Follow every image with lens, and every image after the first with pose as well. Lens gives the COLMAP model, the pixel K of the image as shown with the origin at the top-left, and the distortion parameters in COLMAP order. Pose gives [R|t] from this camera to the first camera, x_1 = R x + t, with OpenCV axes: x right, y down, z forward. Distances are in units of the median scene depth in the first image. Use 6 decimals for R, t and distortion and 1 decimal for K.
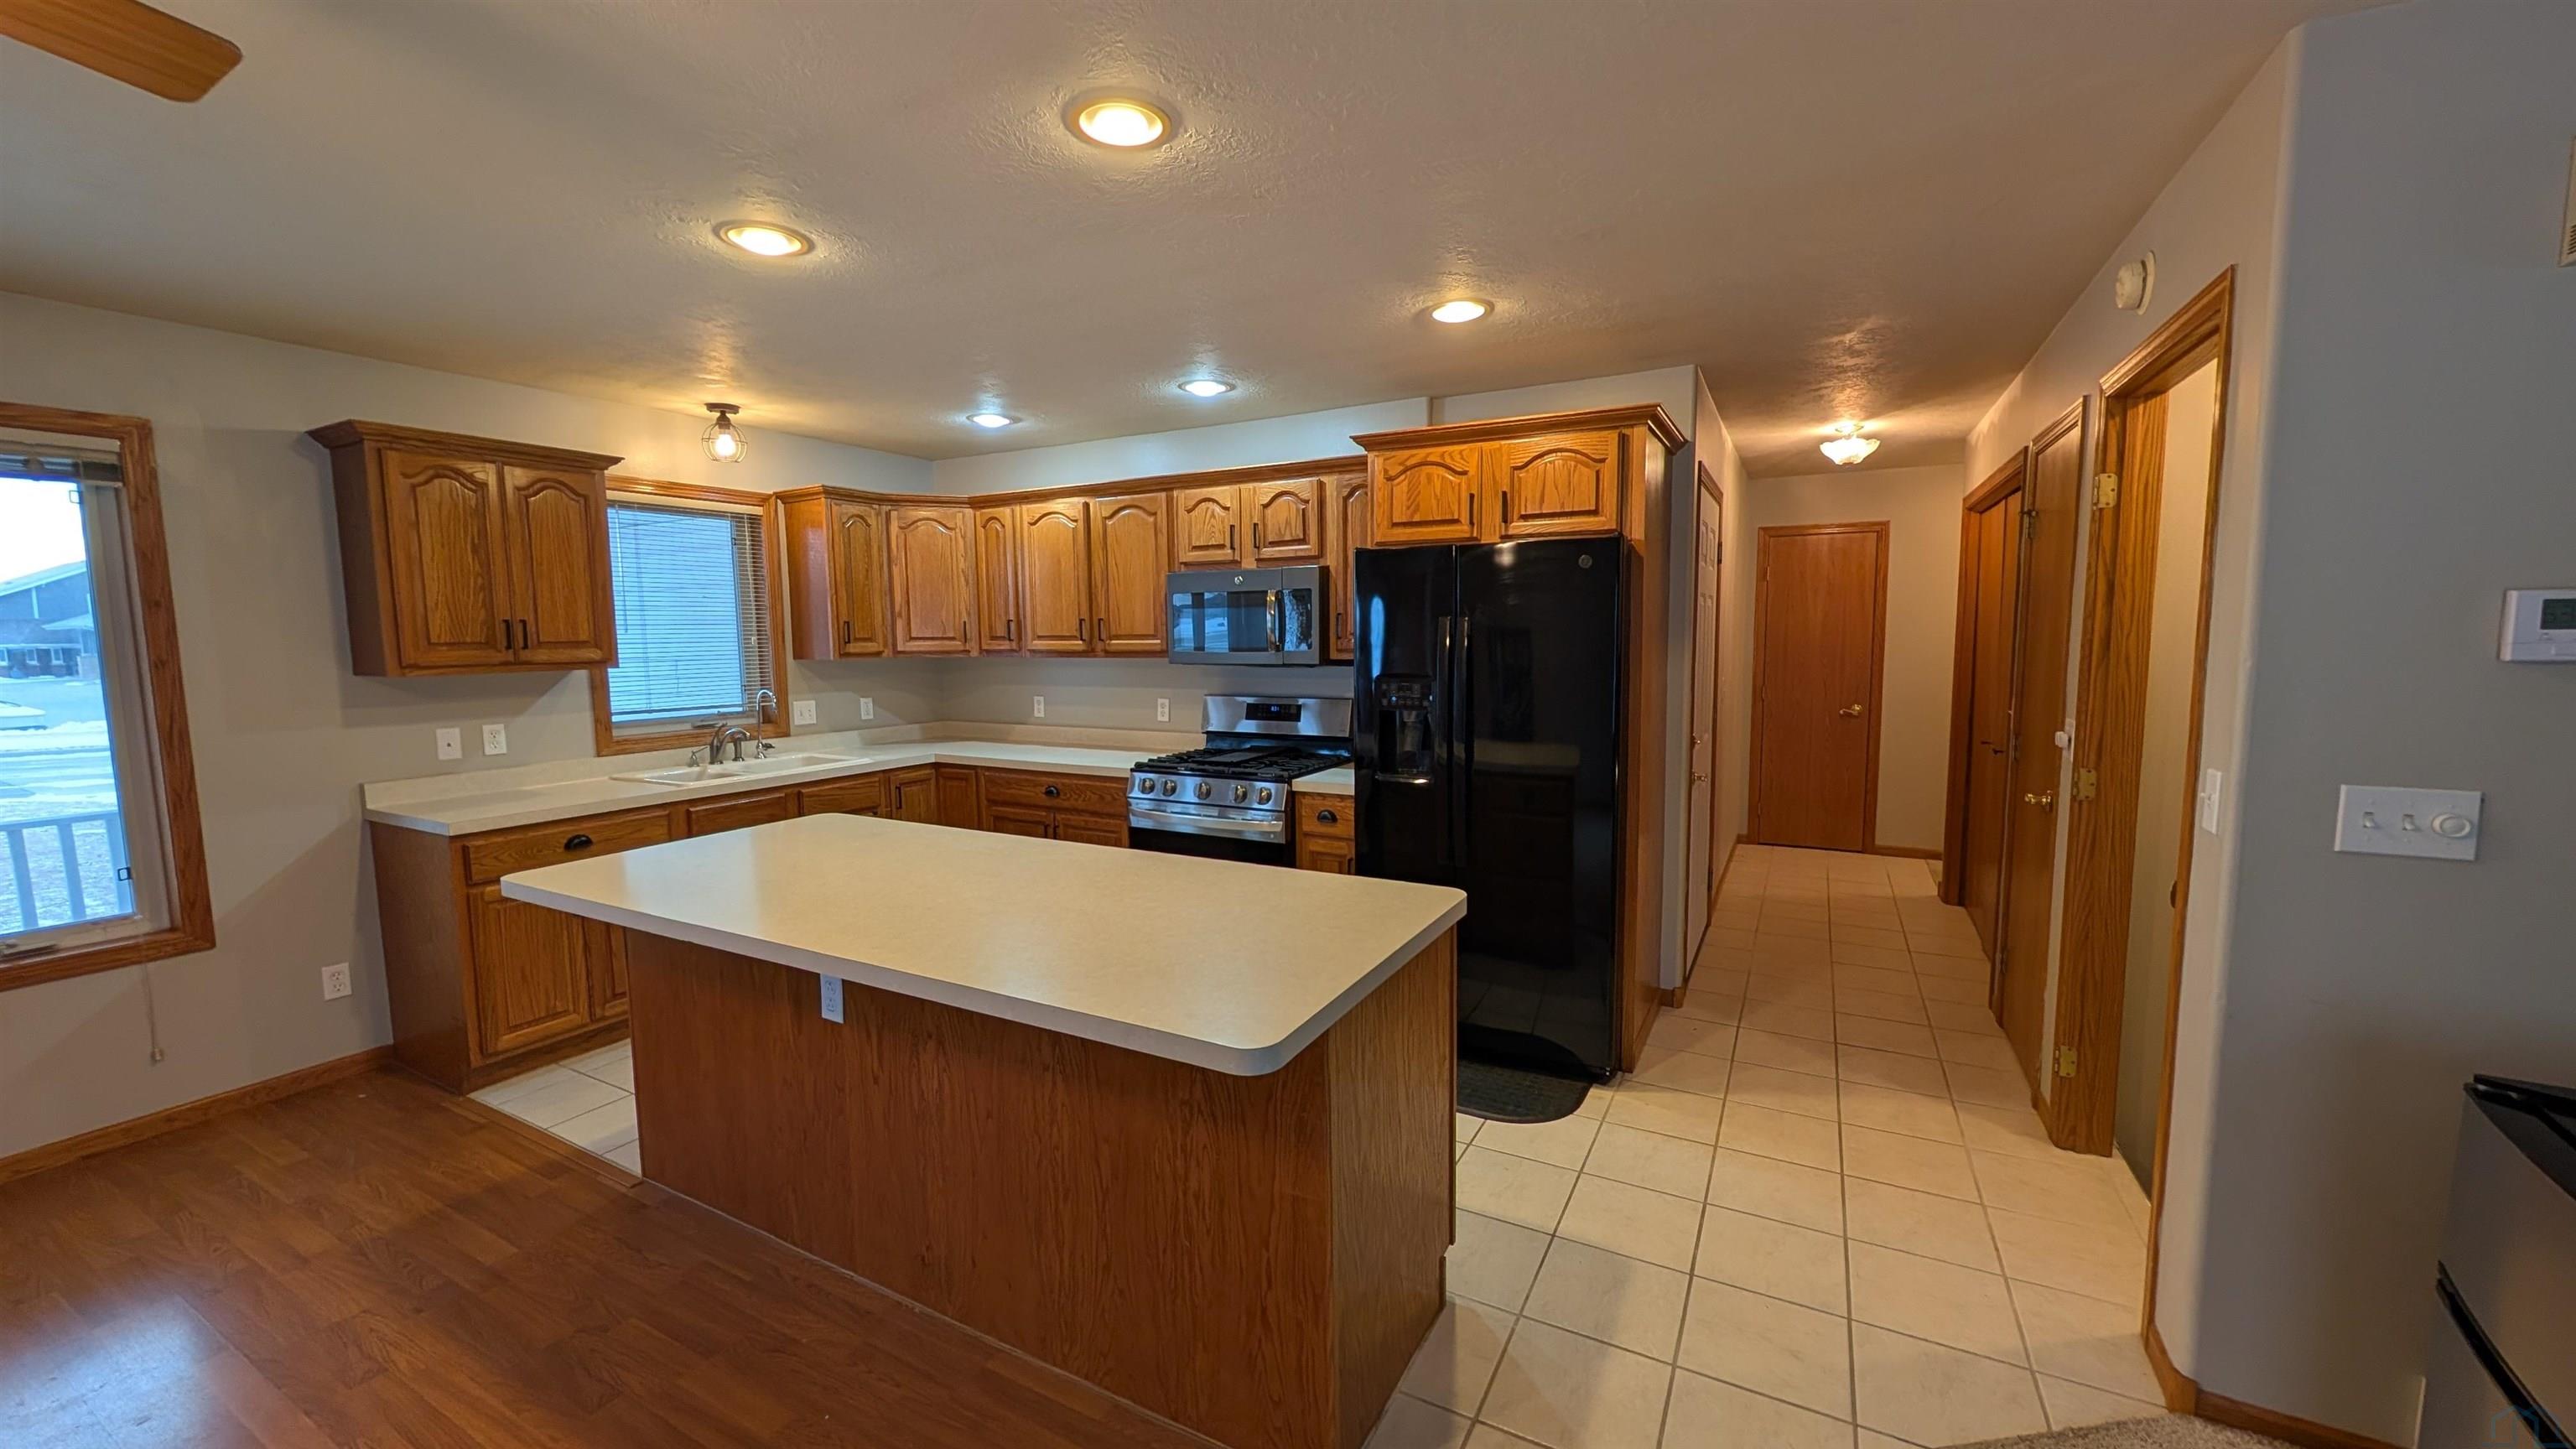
lens RADIAL K [[963.5, 0, 1297.4], [0, 963.5, 720.4], [0, 0, 1]] dist [-0.003205, -0.000480]
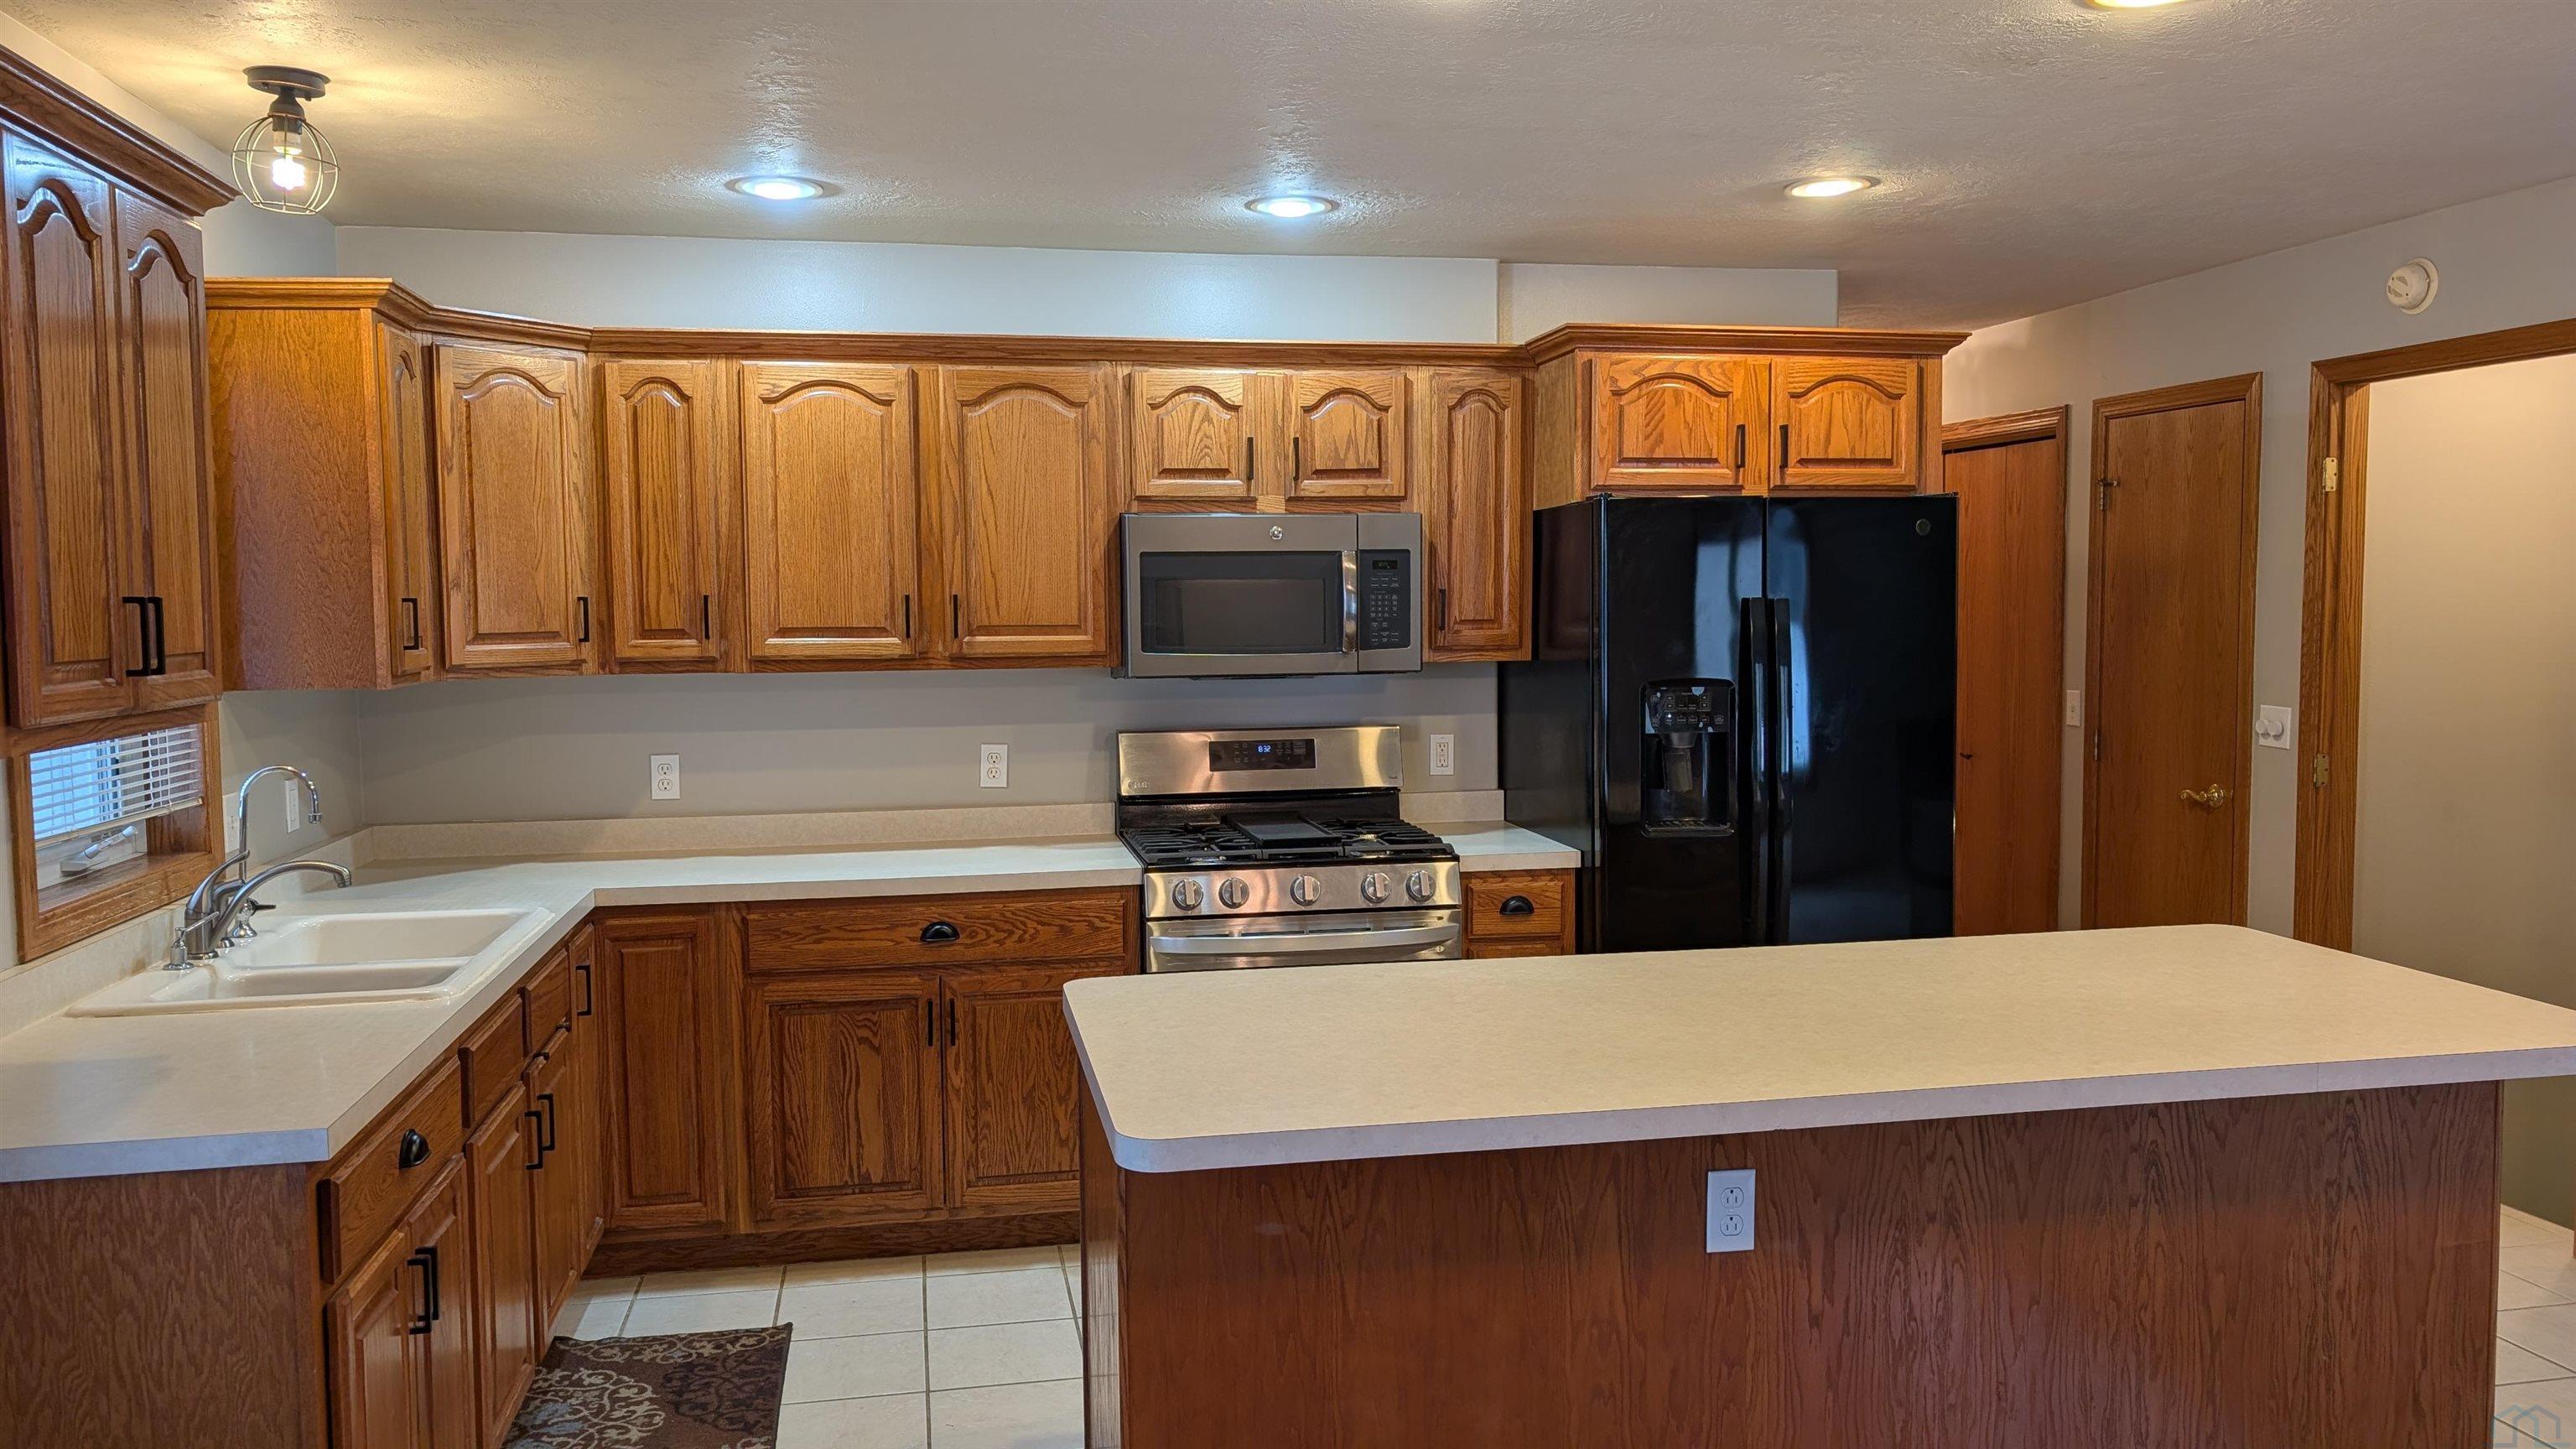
lens RADIAL K [[1830.0, 0, 1288.0], [0, 1830.0, 724.5], [0, 0, 1]] dist [0.014118, -0.001099]
pose [[0.773451, -0.041543, 0.632494, -0.847650], [0.060754, 0.998115, -0.008736, -0.019458], [-0.630938, 0.045184, 0.774516, 0.148357]]
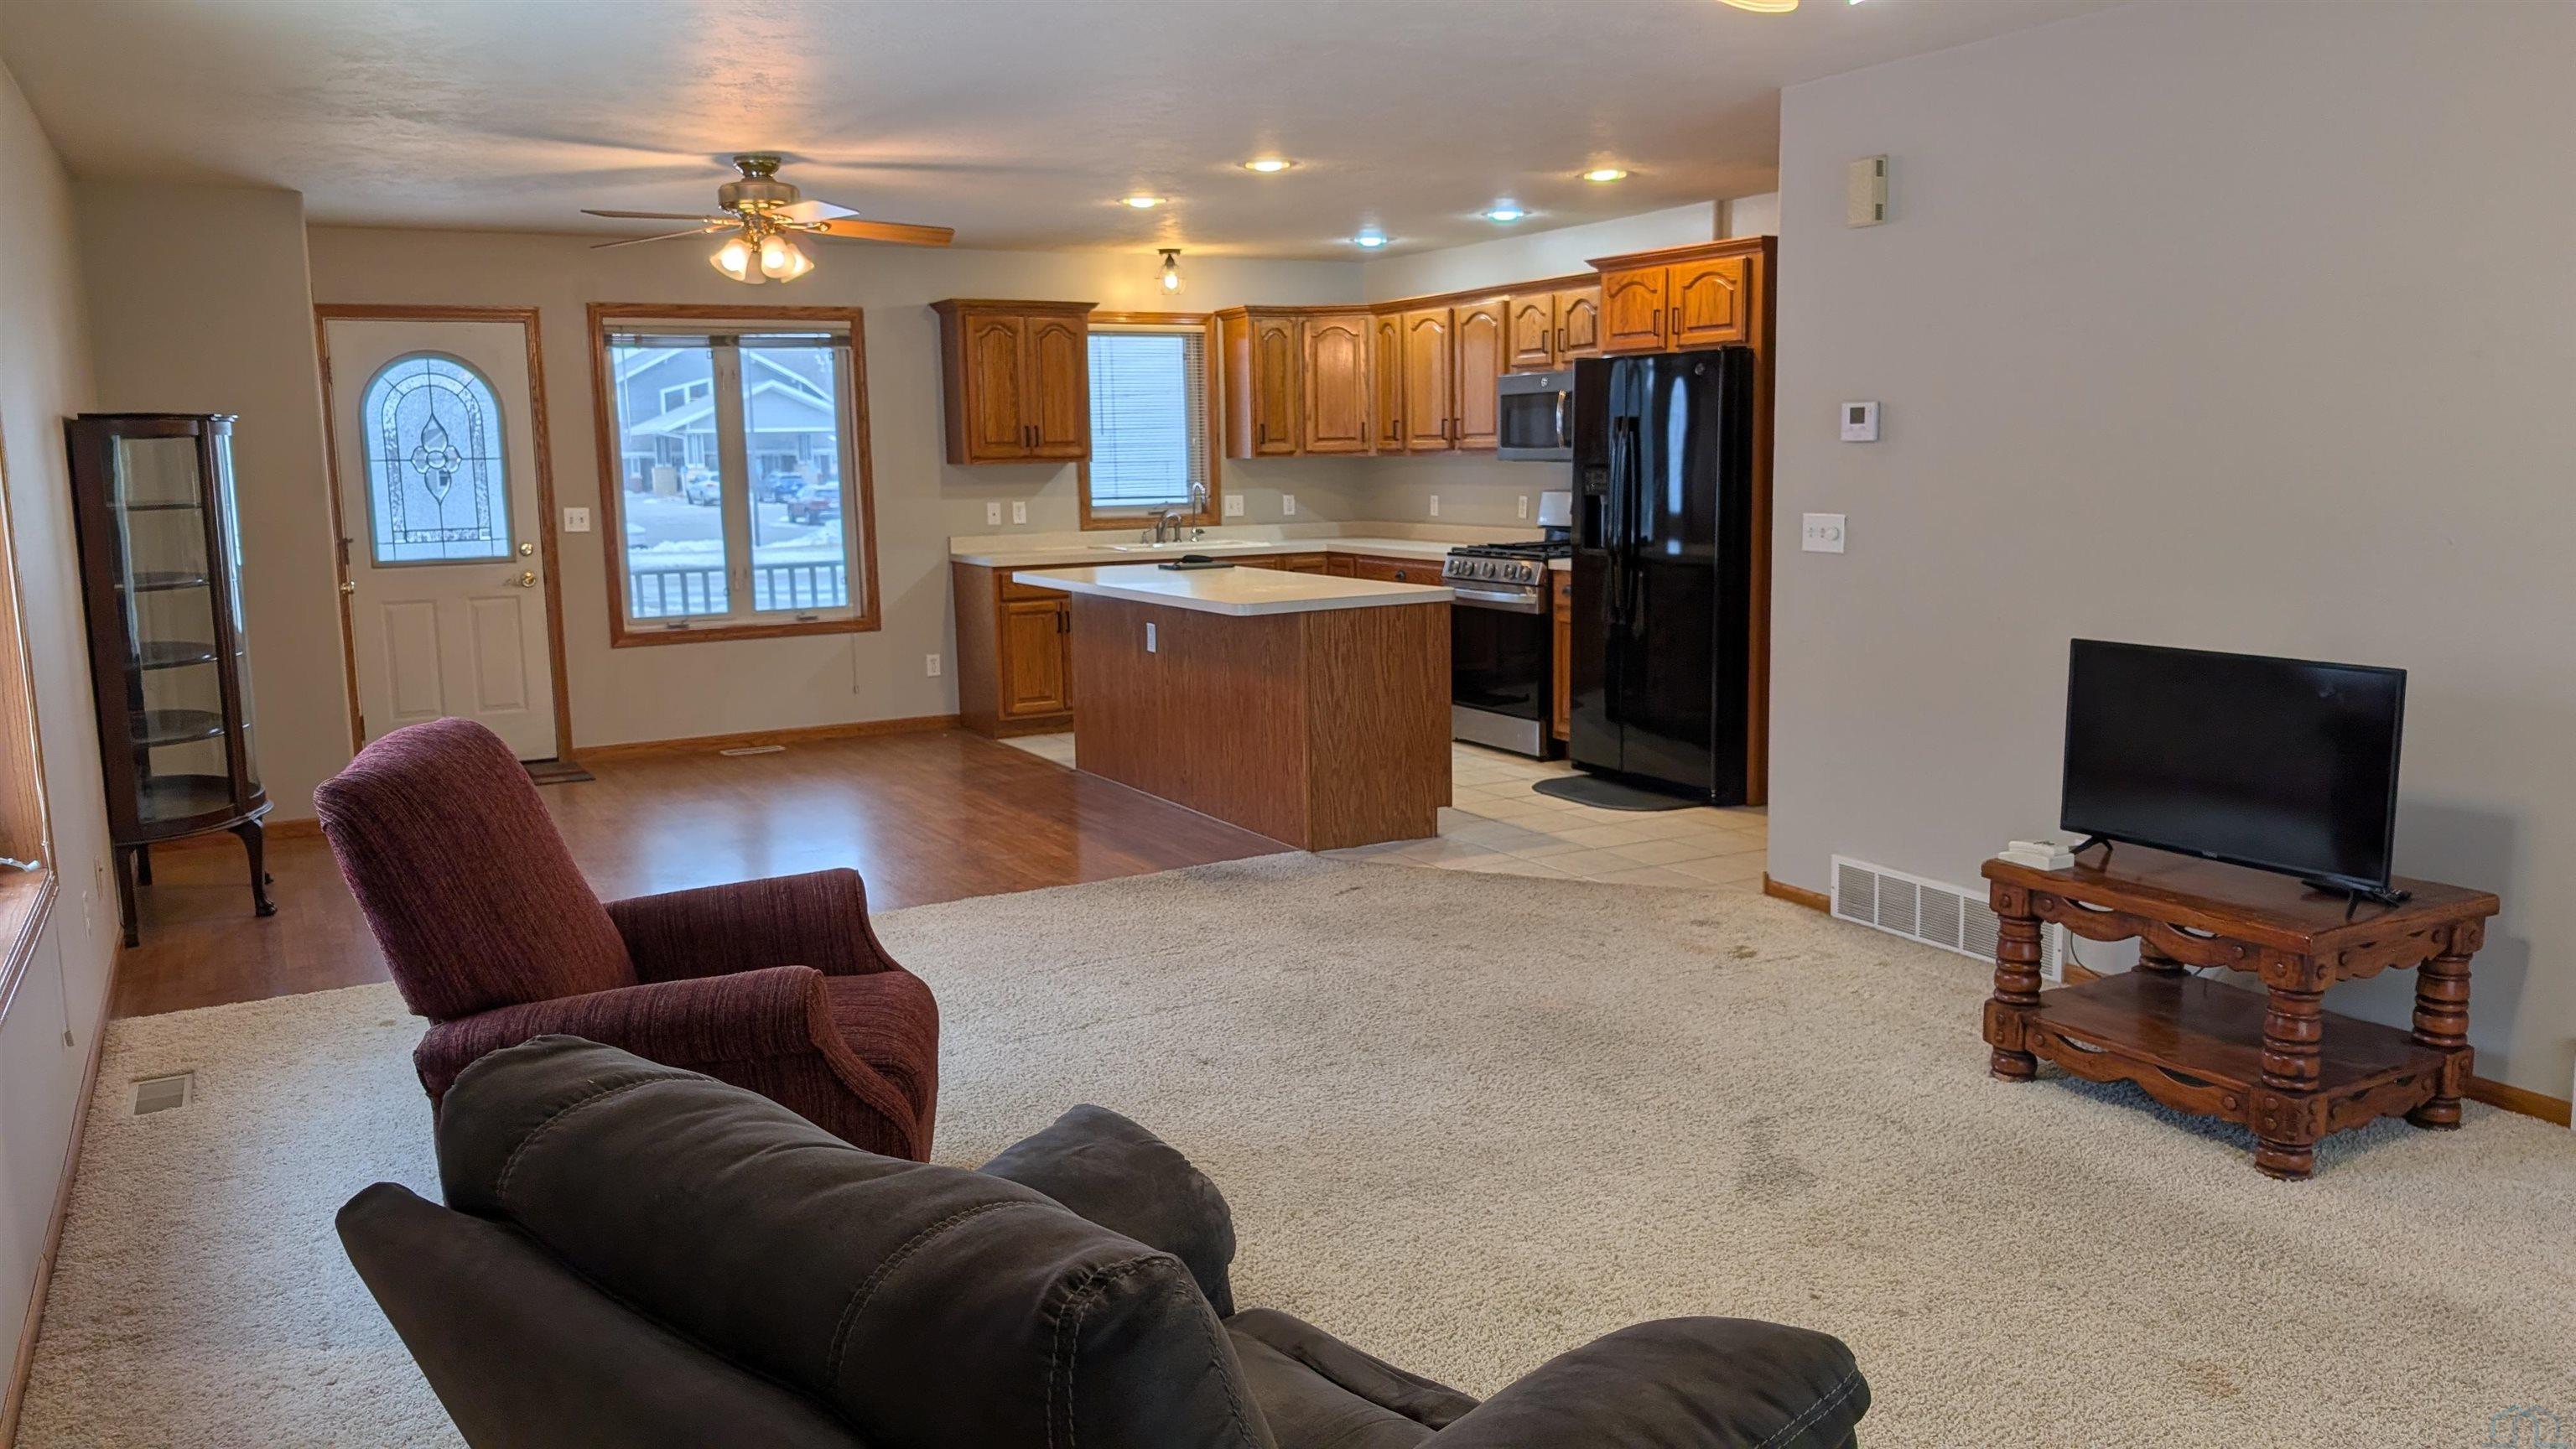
lens RADIAL K [[1859.2, 0, 1288.0], [0, 1859.2, 724.5], [0, 0, 1]] dist [0.061836, -0.099999]
pose [[0.841179, 0.075531, -0.535456, 0.949607], [-0.040549, 0.996220, 0.076826, 0.100860], [0.539234, -0.042912, 0.841062, -1.061022]]
